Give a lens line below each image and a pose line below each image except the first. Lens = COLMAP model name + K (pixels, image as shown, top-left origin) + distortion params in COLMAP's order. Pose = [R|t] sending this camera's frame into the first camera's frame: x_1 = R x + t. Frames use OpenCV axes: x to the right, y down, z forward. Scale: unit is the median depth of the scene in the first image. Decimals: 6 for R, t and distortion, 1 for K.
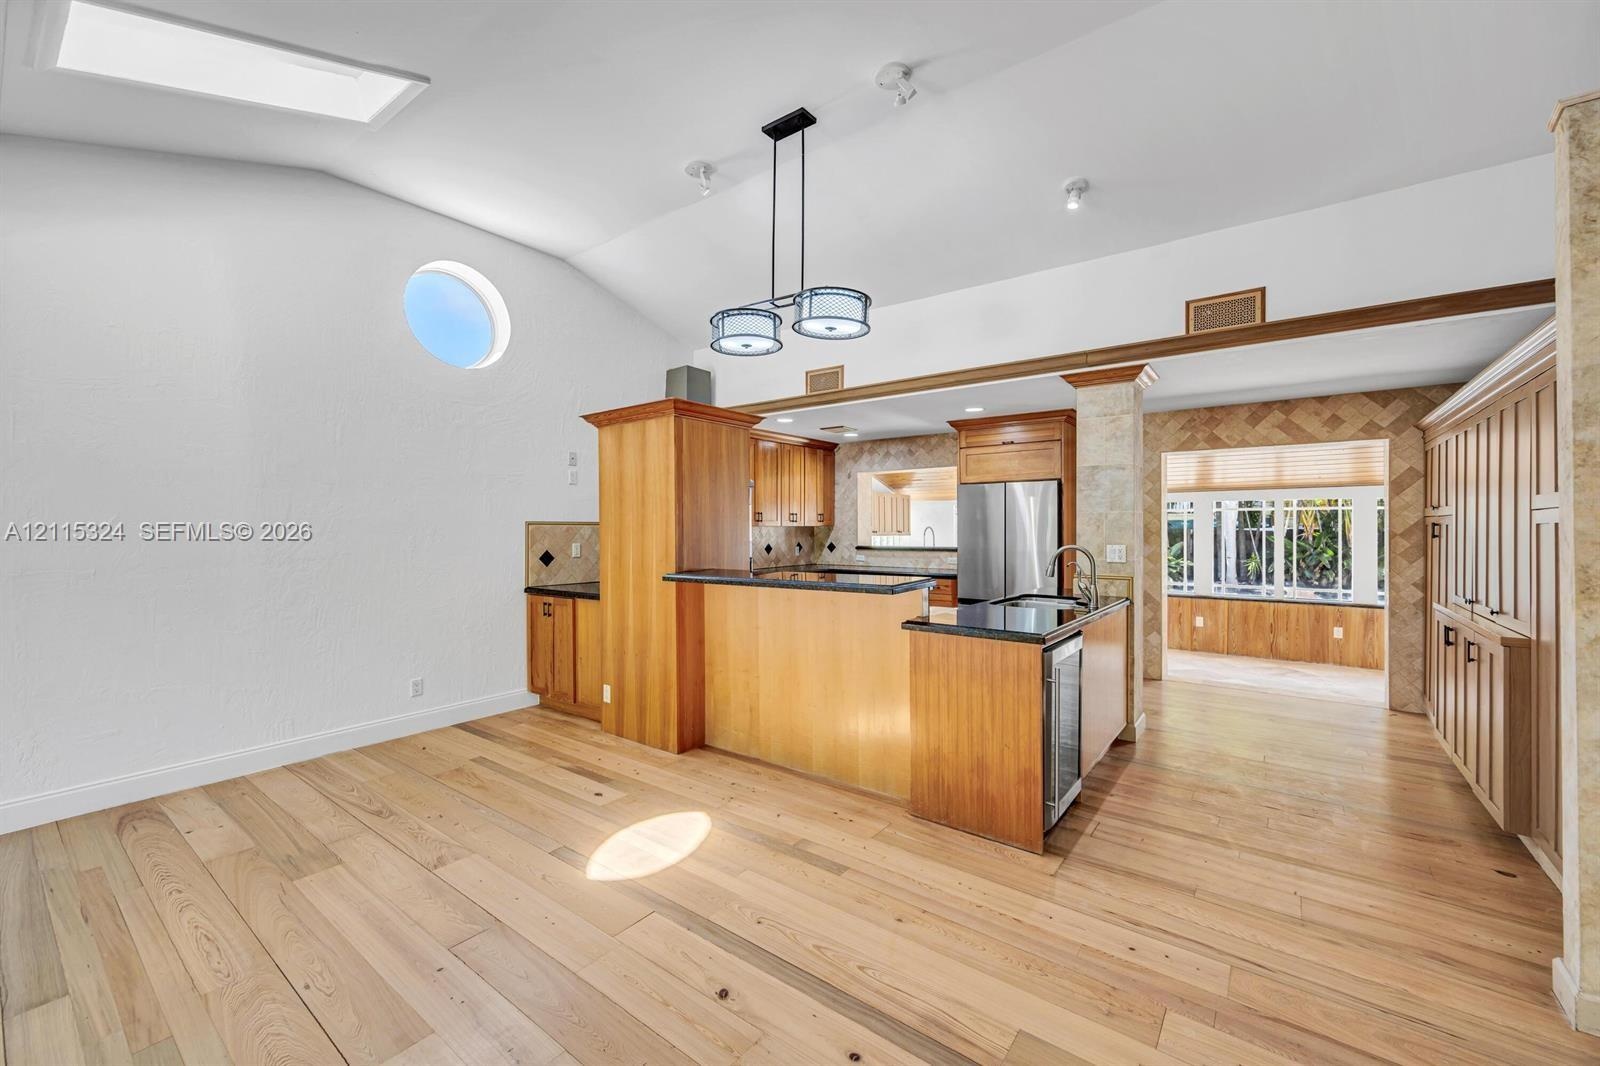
lens RADIAL K [[636.5, 0, 799.4], [0, 636.5, 522.8], [0, 0, 1]] dist [0.000391, -0.000037]
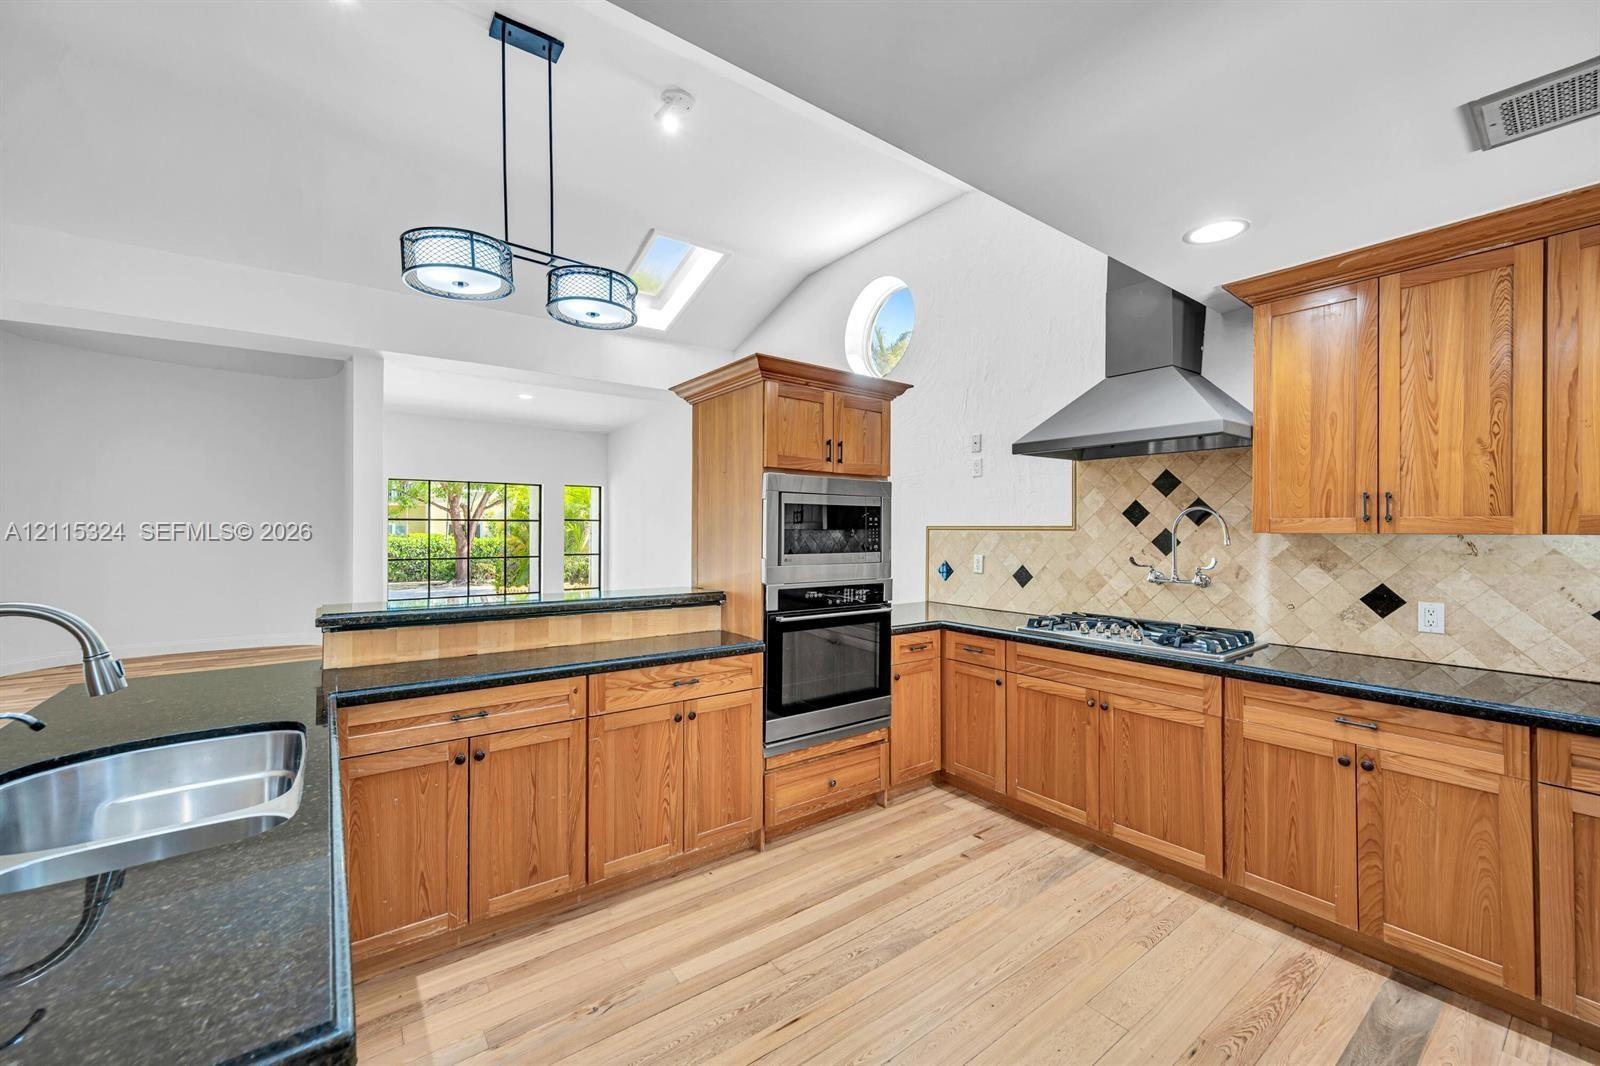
lens RADIAL K [[634.7, 0, 799.0], [0, 634.7, 528.4], [0, 0, 1]] dist [0.001251, 0.000062]
pose [[-0.271523, 0.000122, -0.962432, 0.301868], [0.005870, 0.999982, -0.001529, 0.000966], [0.962414, -0.006065, -0.271519, 0.704935]]
